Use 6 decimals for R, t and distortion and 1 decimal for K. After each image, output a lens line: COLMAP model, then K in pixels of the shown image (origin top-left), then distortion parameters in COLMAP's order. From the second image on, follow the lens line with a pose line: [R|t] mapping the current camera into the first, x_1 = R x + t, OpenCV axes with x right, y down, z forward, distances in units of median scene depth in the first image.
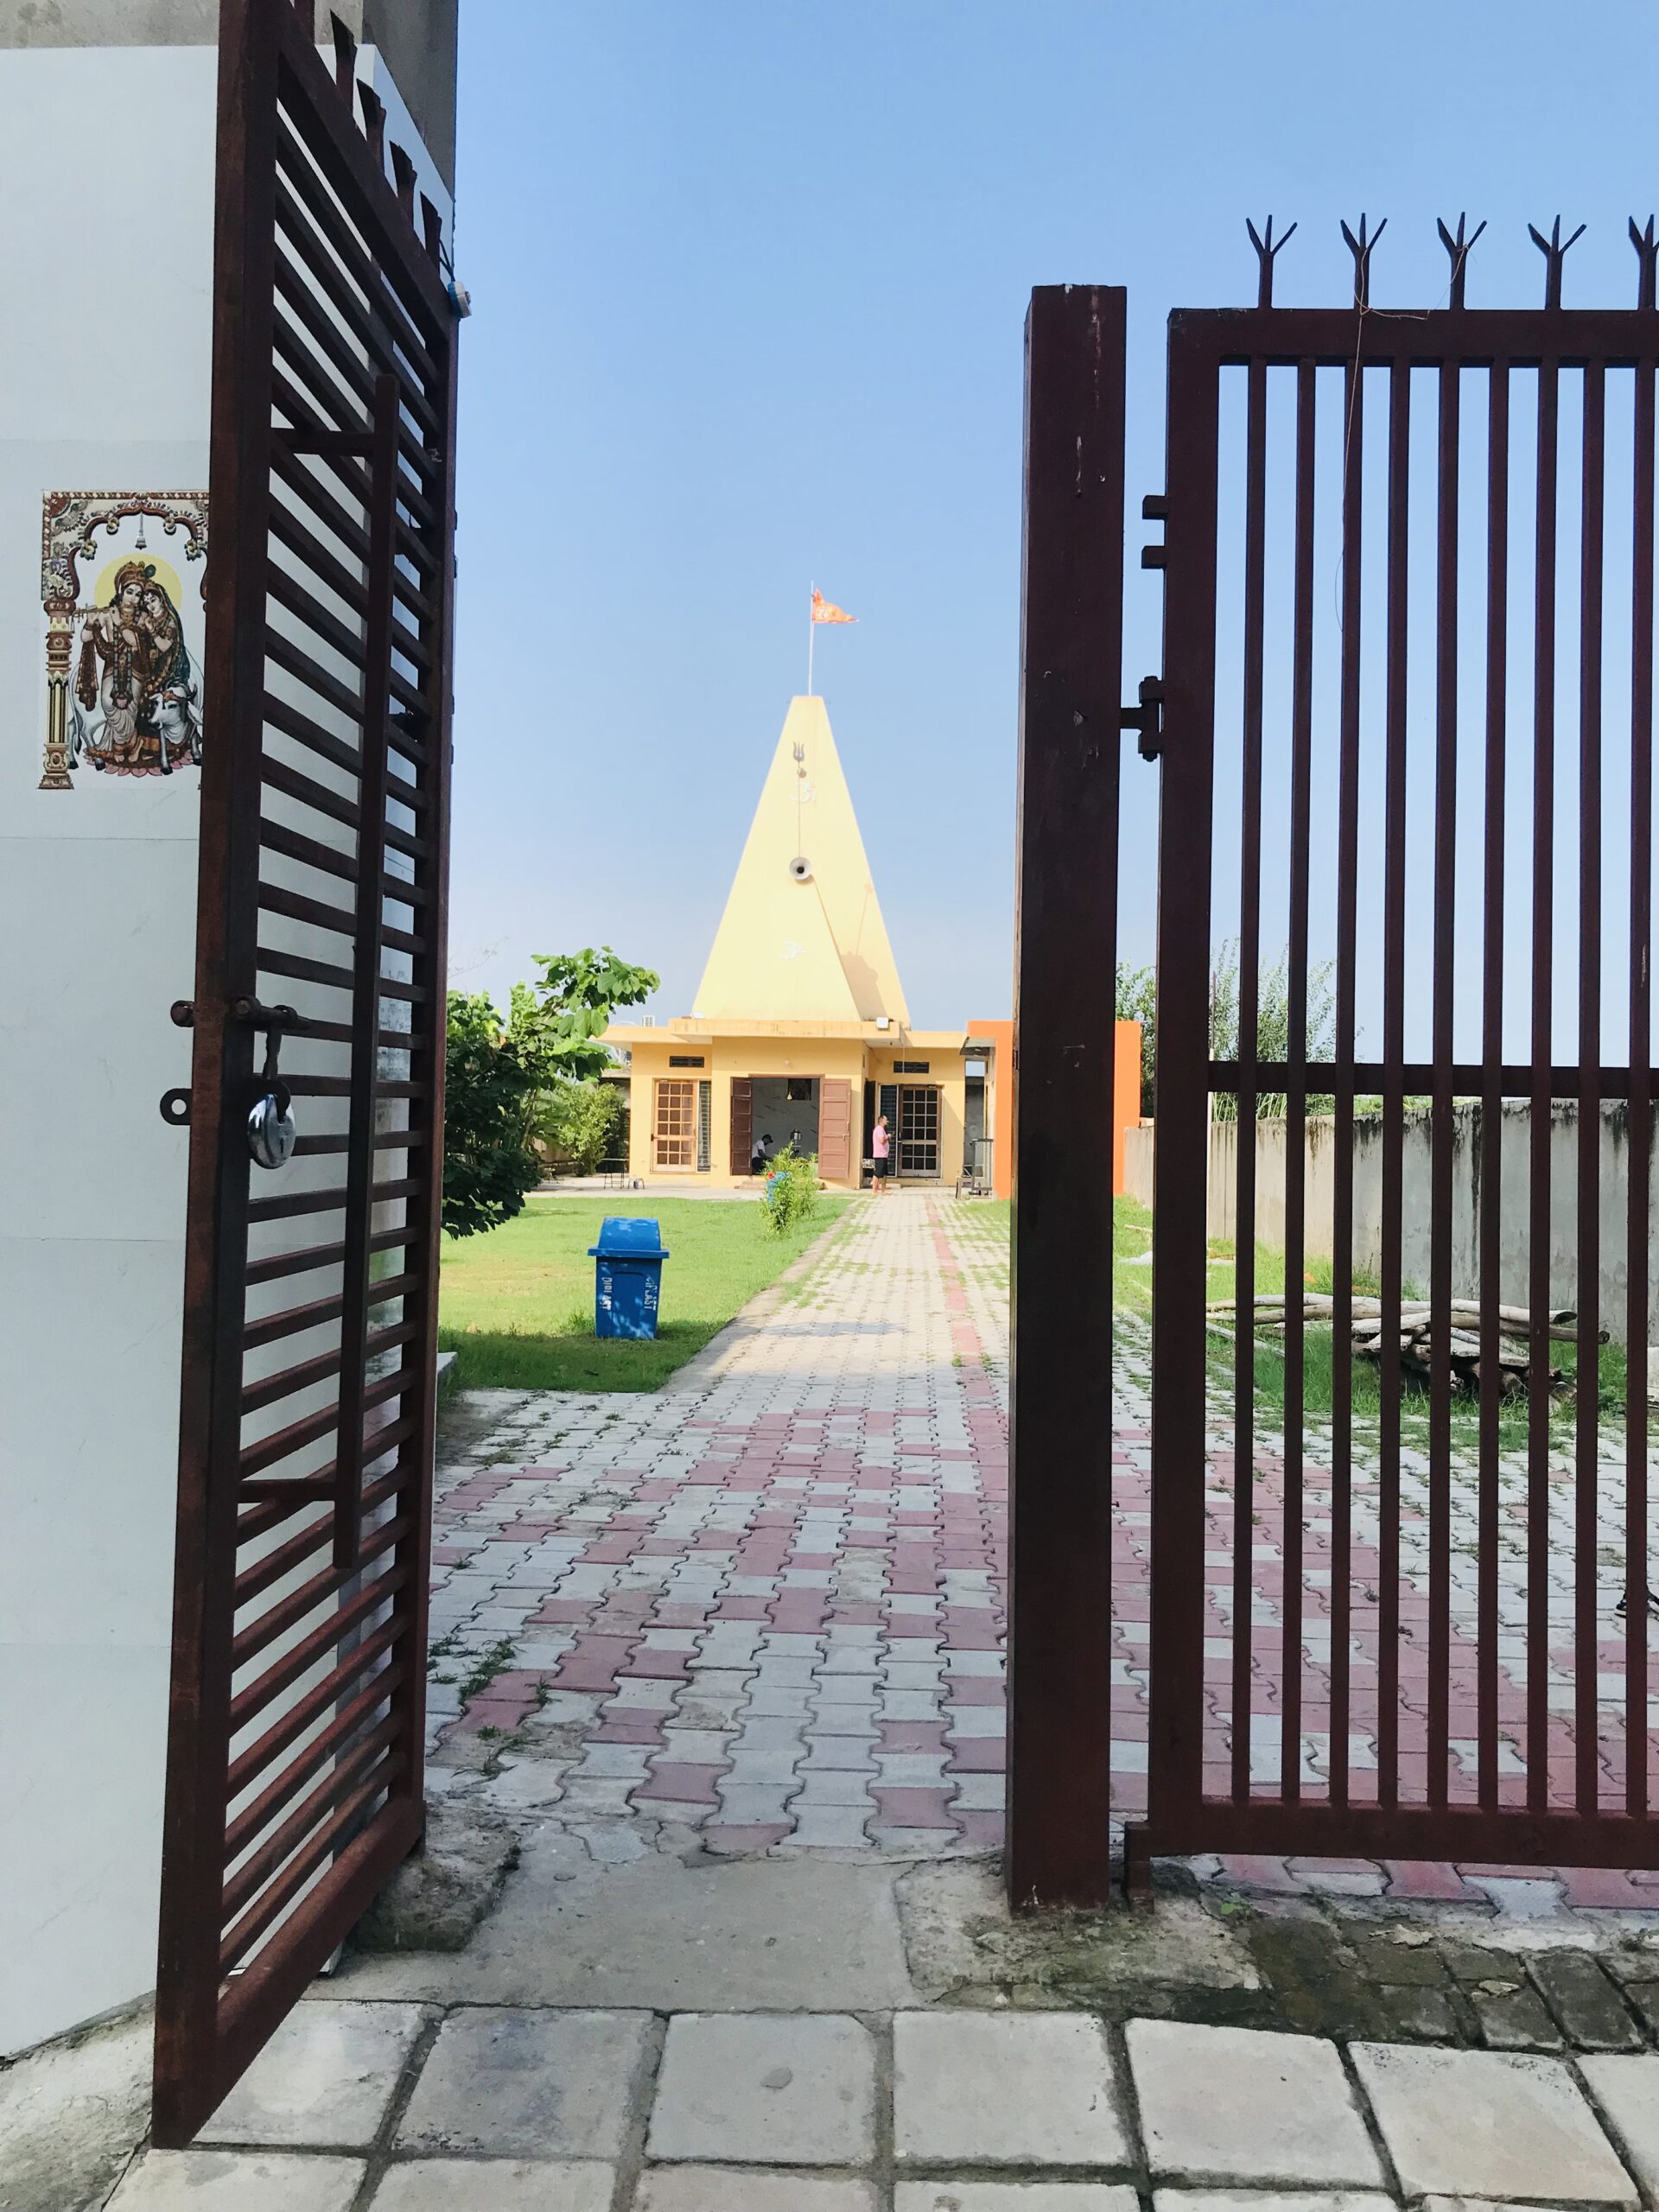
lens RADIAL K [[1851.6, 0, 918.7], [0, 1851.6, 1062.2], [0, 0, 1]] dist [0.531412, -0.000941]
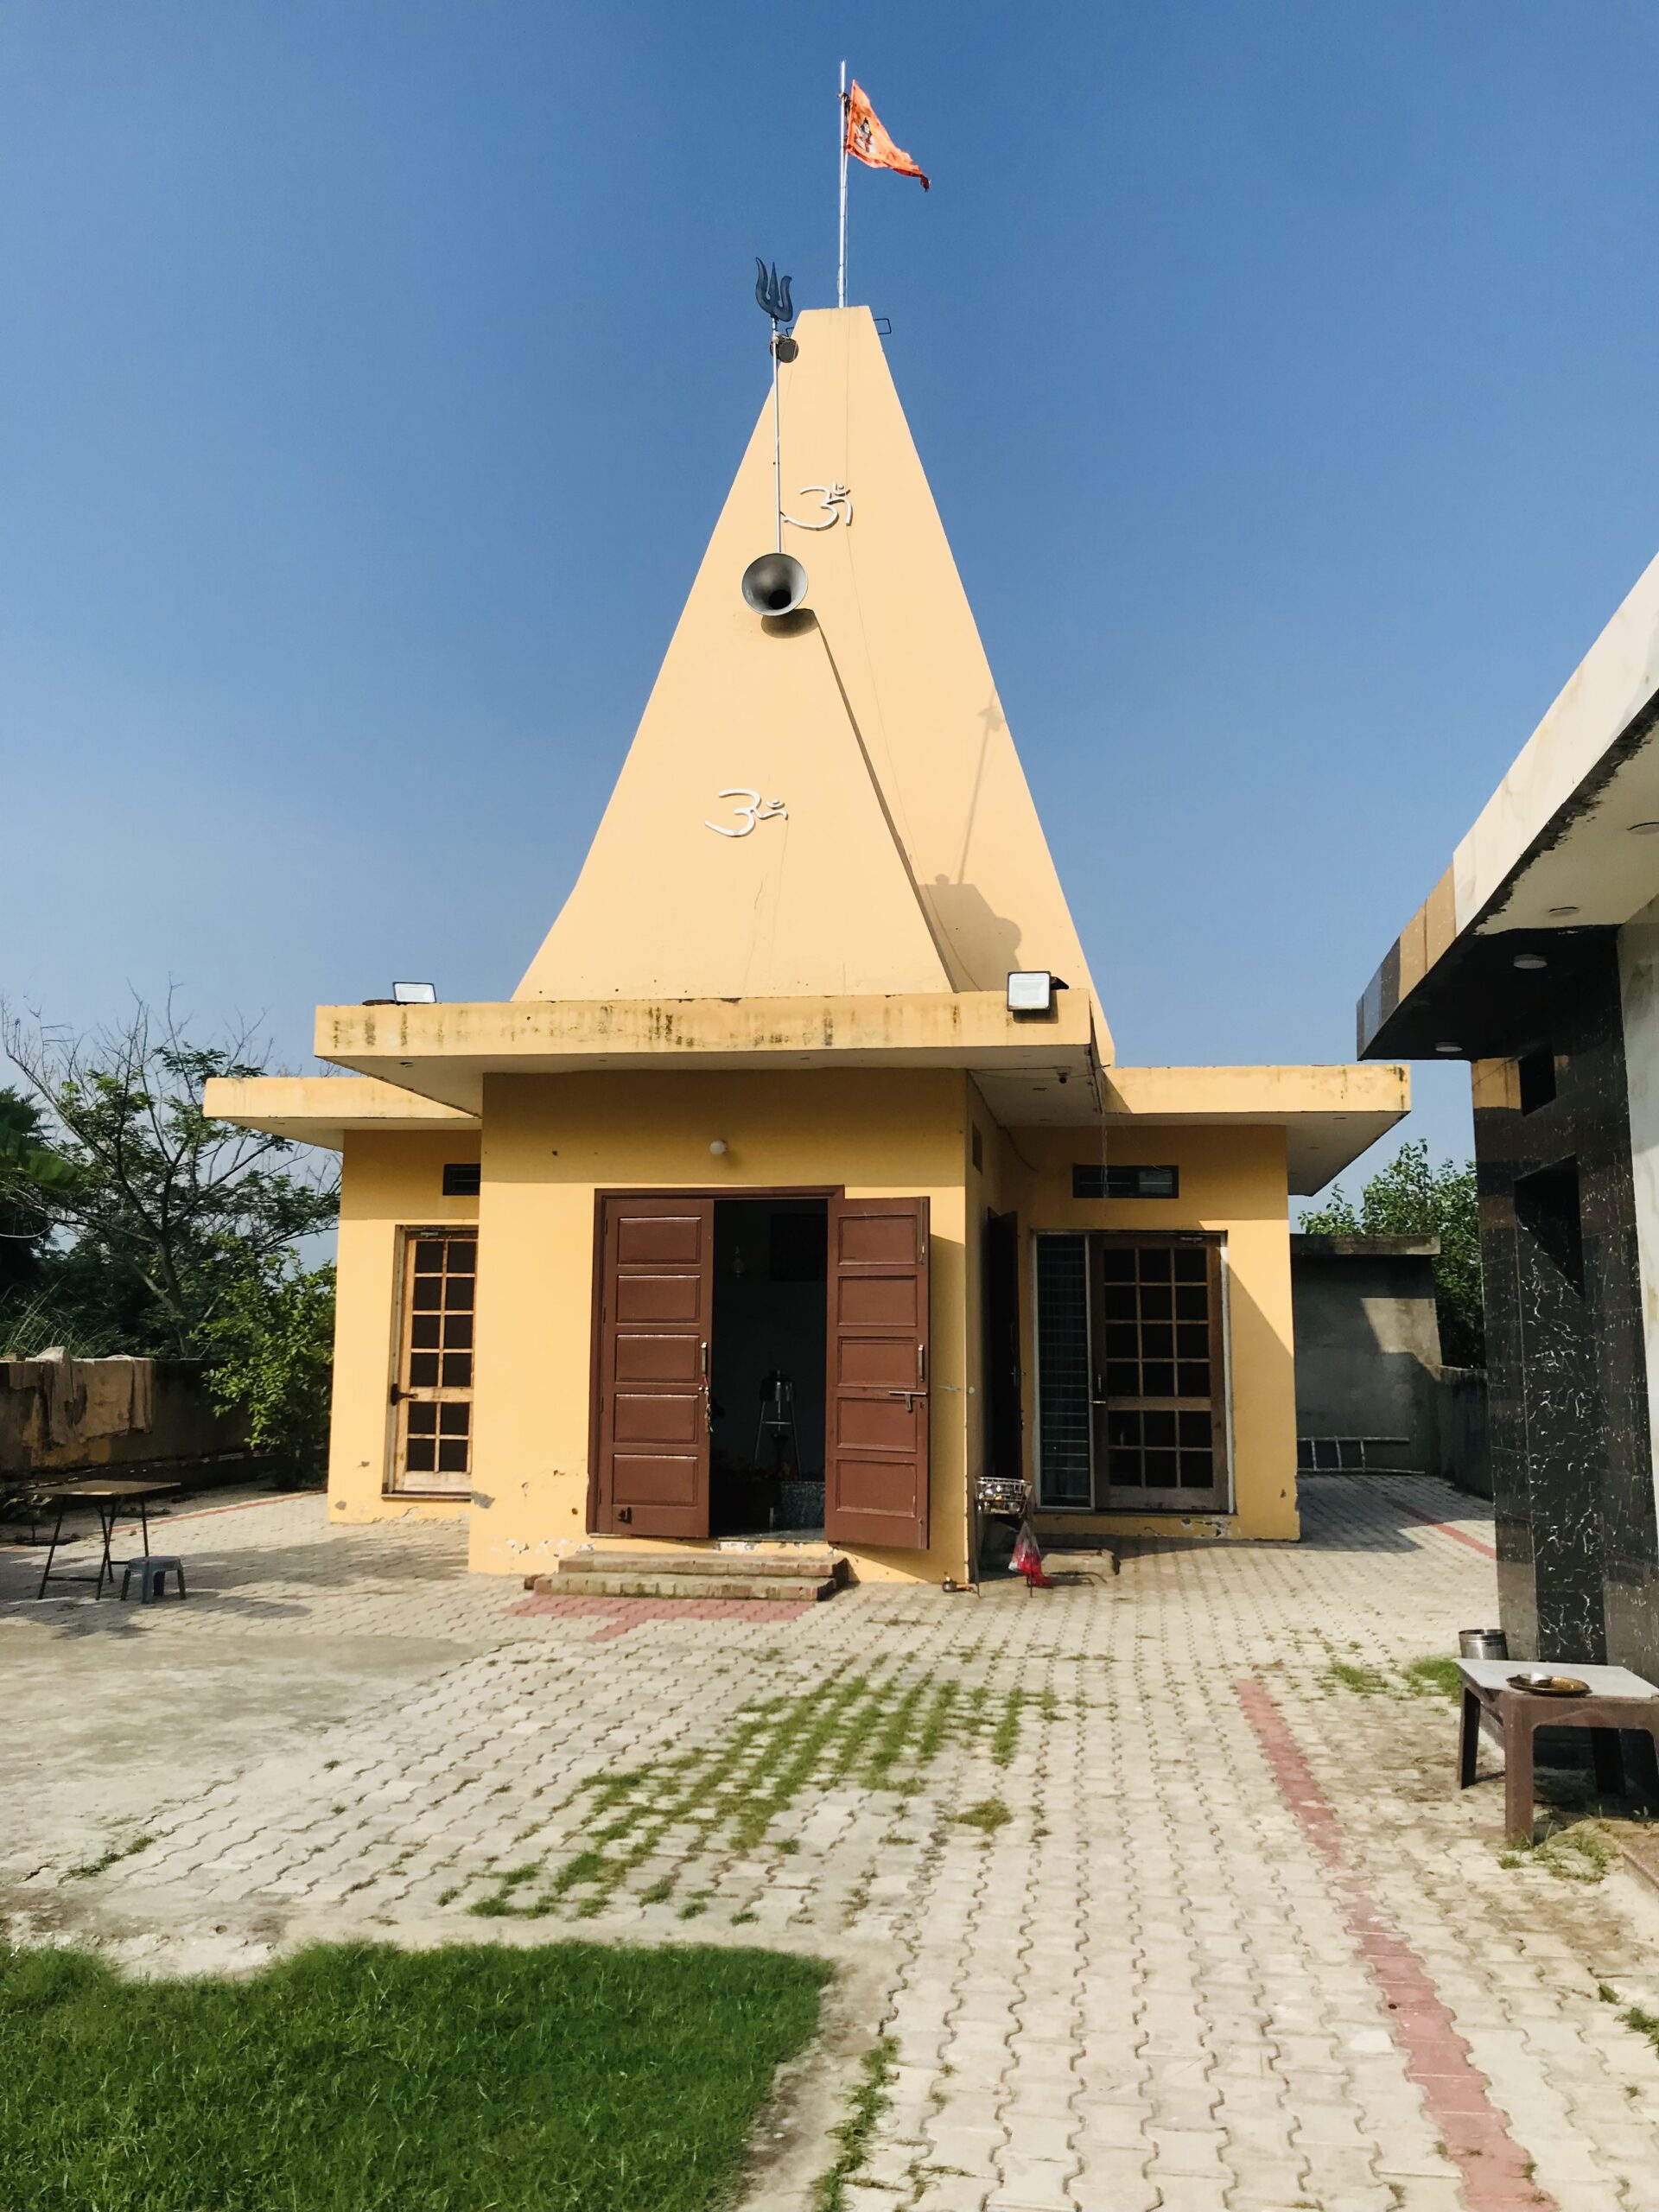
lens RADIAL K [[1798.2, 0, 791.3], [0, 1798.2, 1109.0], [0, 0, 1]] dist [0.002017, -0.001046]
pose [[0.986842, -0.032463, -0.158394, -0.012117], [0.017286, 0.995205, -0.096270, 0.020614], [0.160760, 0.092266, 0.982671, 0.675091]]
